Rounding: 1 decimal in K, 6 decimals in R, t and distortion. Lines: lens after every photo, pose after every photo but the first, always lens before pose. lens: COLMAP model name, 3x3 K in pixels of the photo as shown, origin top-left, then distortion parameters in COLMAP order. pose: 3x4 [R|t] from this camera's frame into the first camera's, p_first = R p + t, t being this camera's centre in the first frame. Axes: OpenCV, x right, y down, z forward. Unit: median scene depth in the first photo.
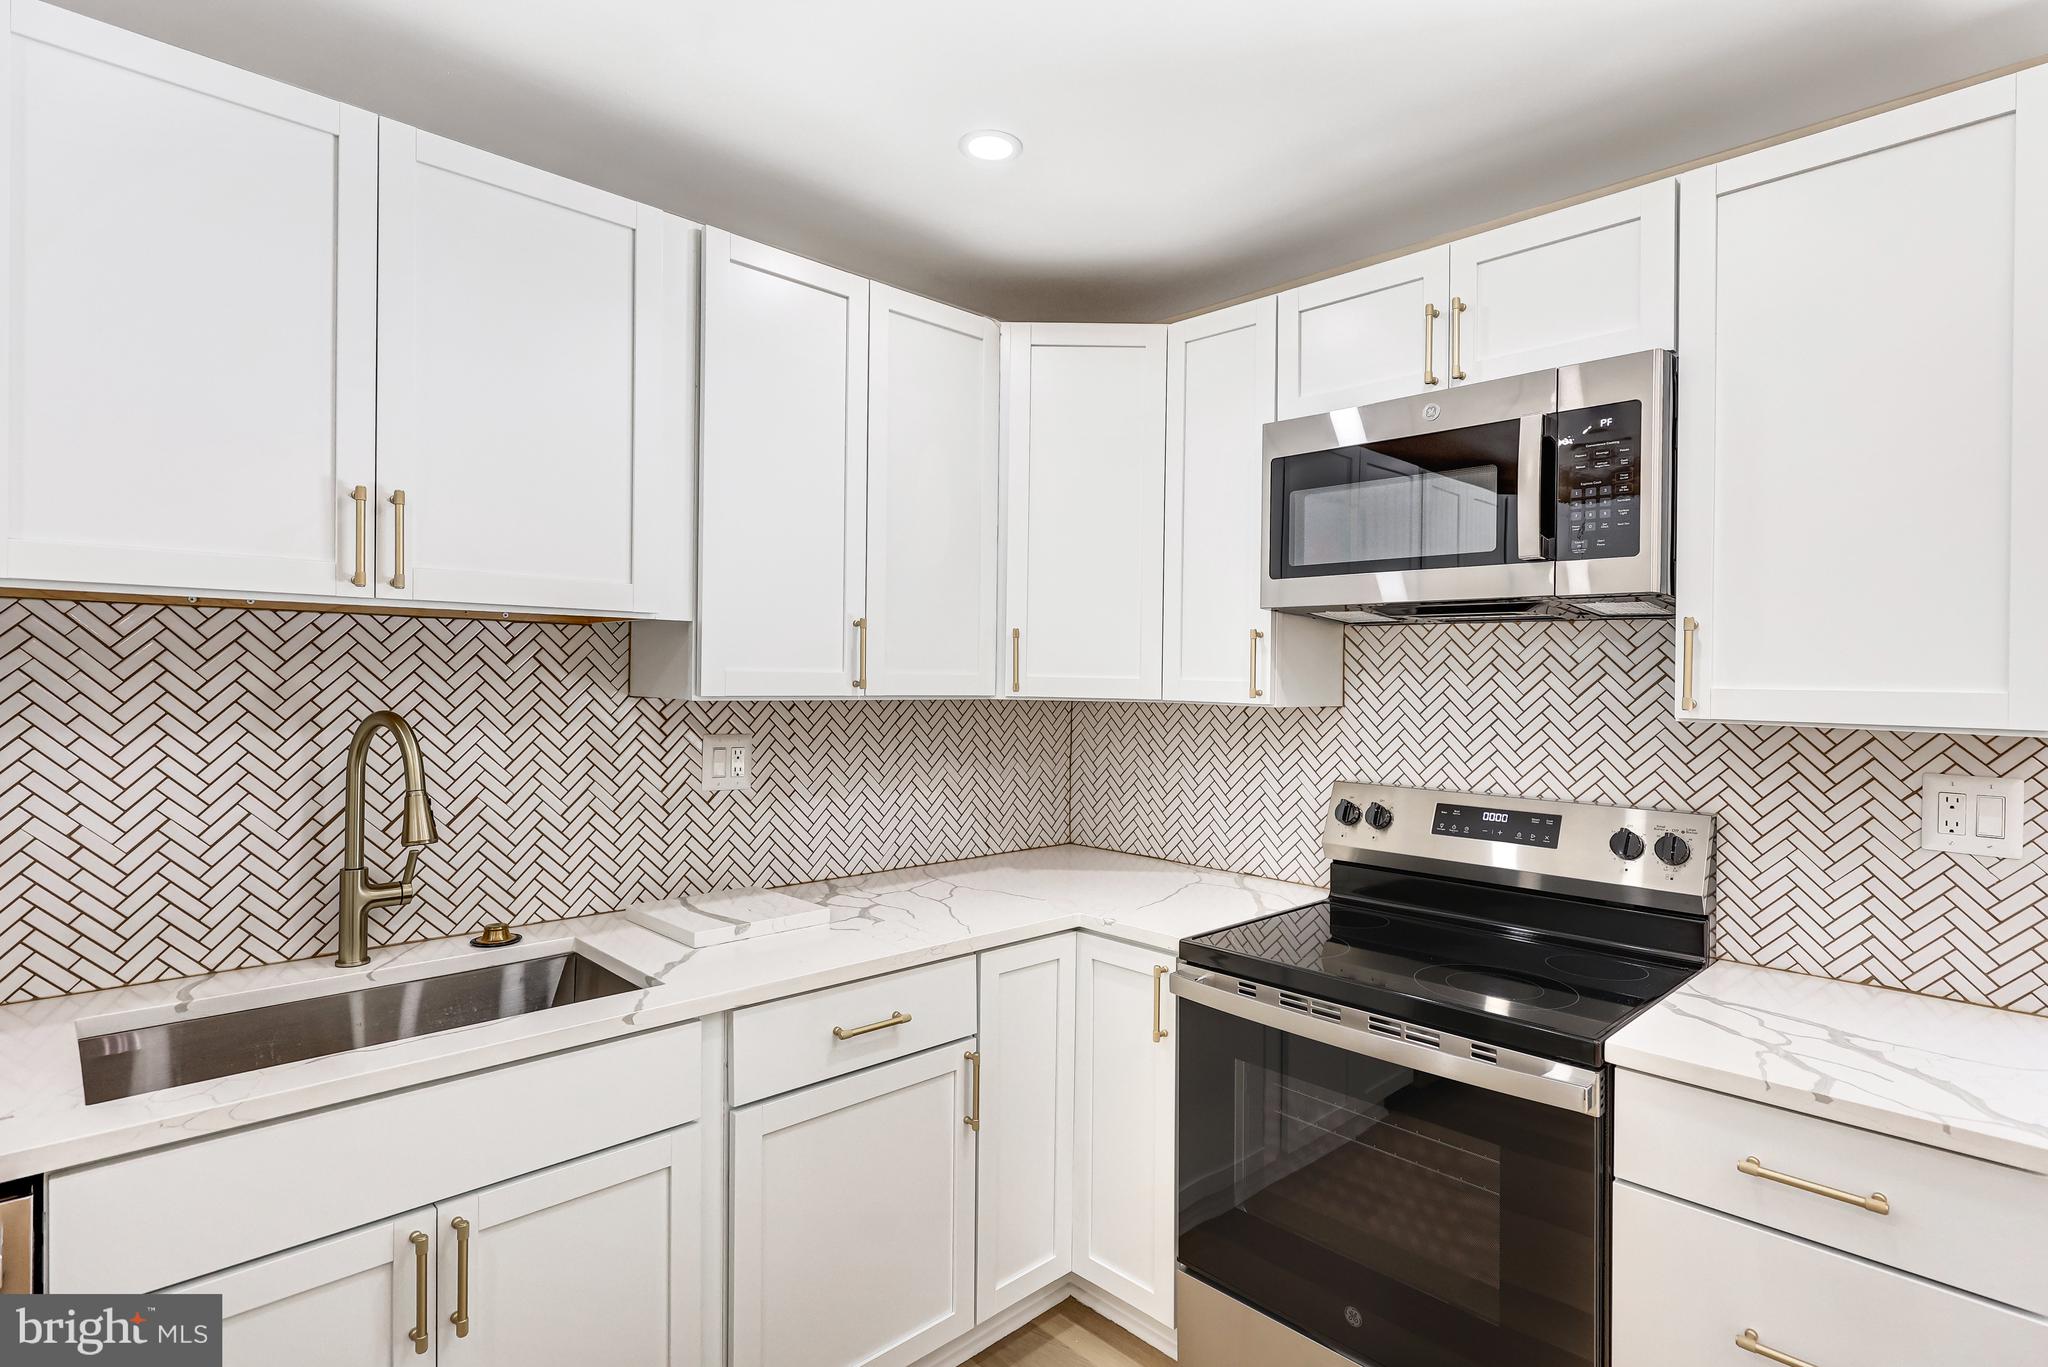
lens RADIAL K [[1036.1, 0, 1022.6], [0, 1036.1, 677.3], [0, 0, 1]] dist [0.001265, -0.000418]
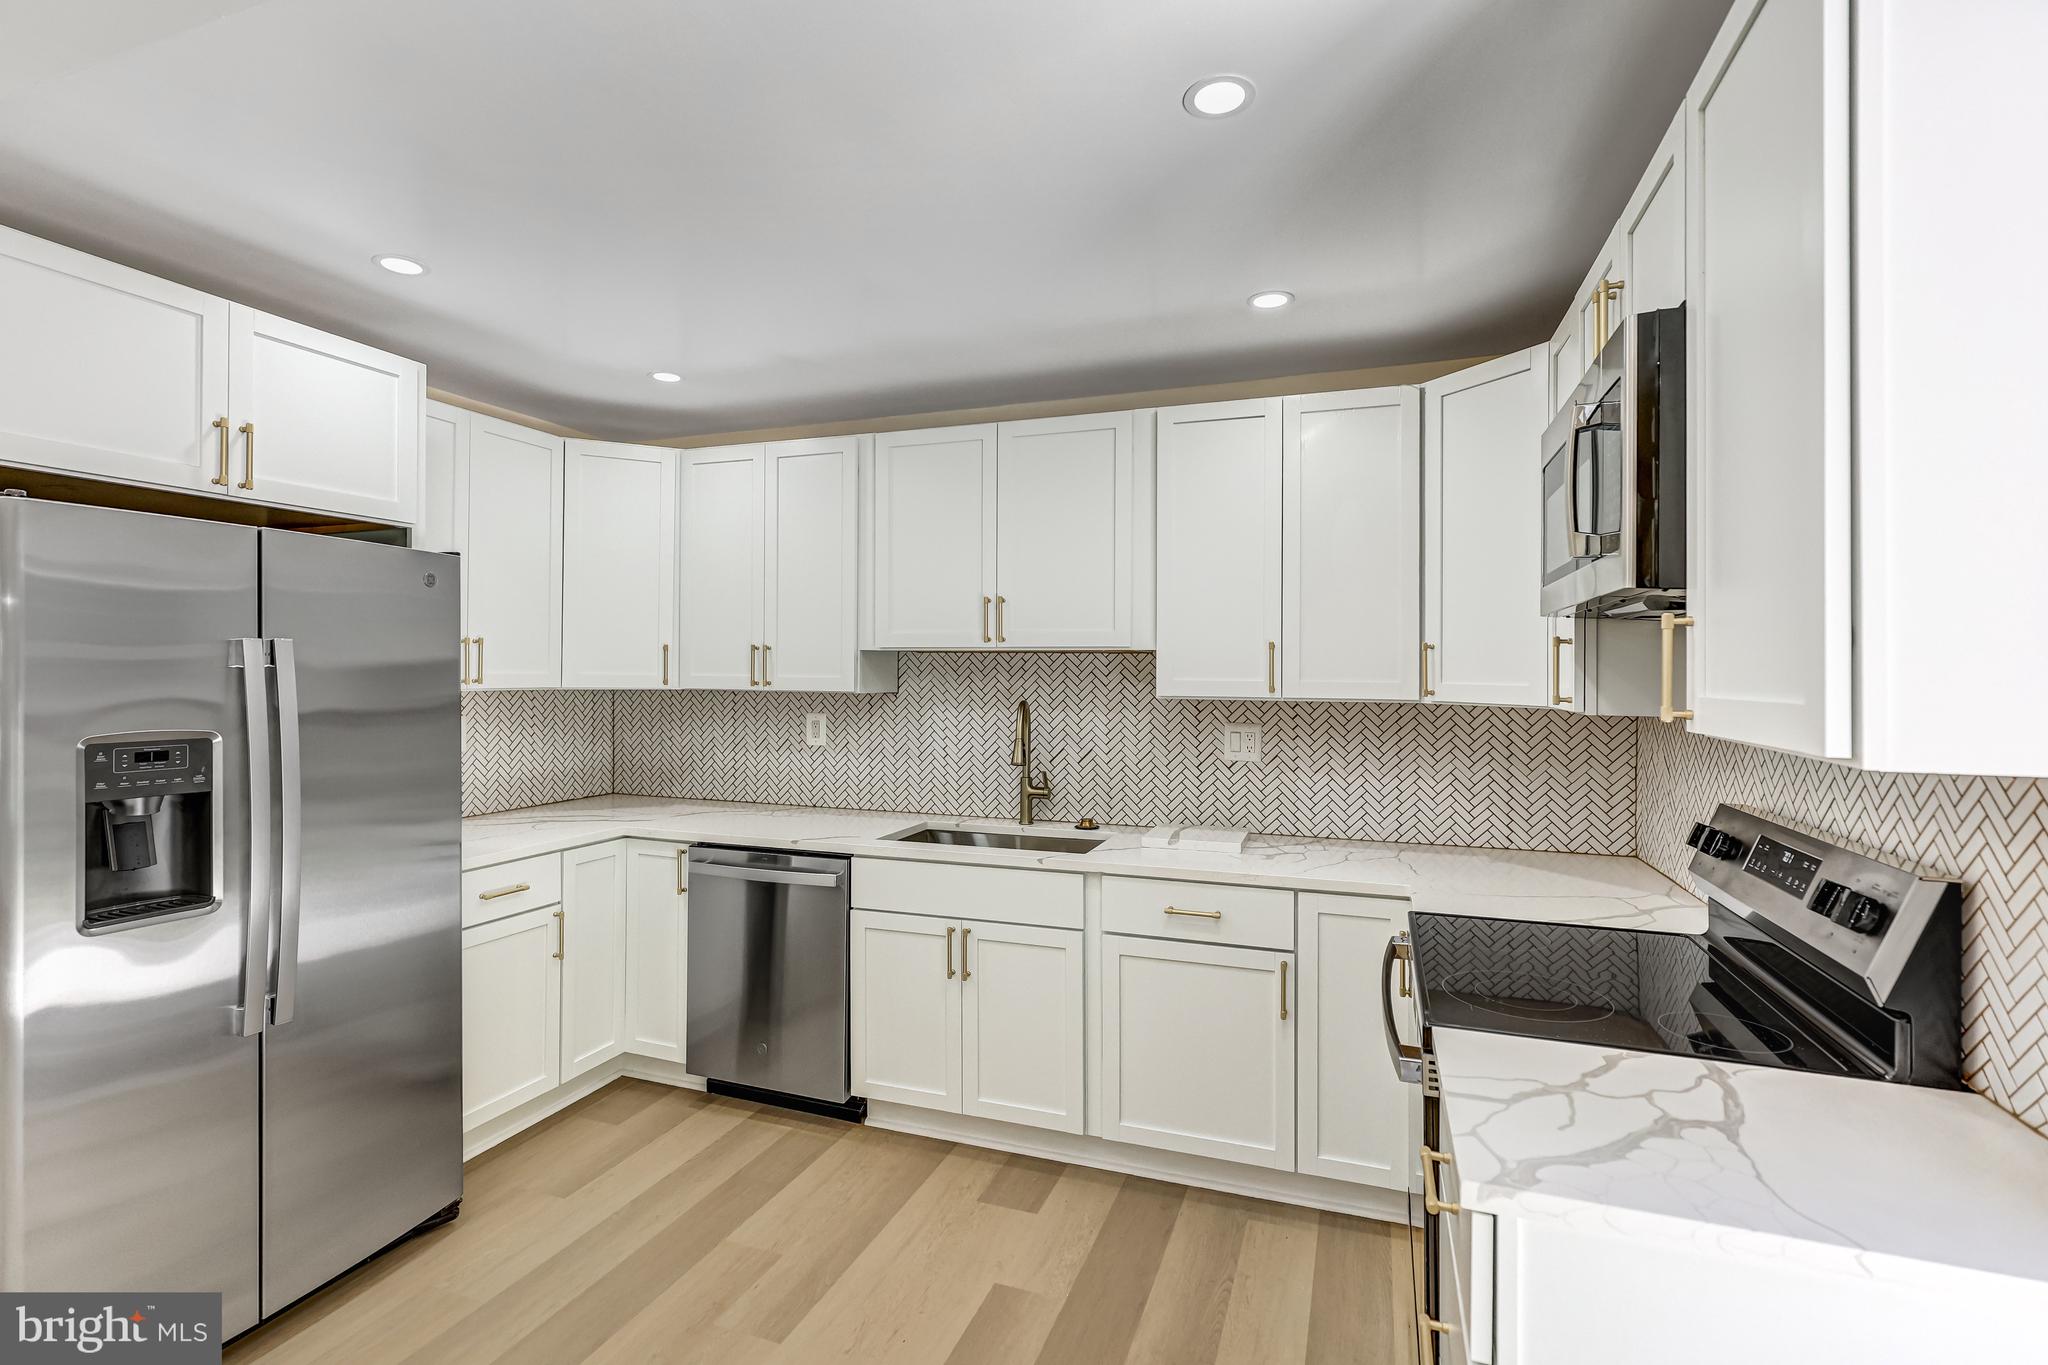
lens RADIAL K [[970.3, 0, 1019.4], [0, 970.3, 679.7], [0, 0, 1]] dist [0.001724, 0.000174]
pose [[0.427602, -0.005466, -0.903951, 0.920478], [-0.002380, 0.999971, -0.007173, 0.004473], [0.903964, 0.005219, 0.427577, 0.140535]]
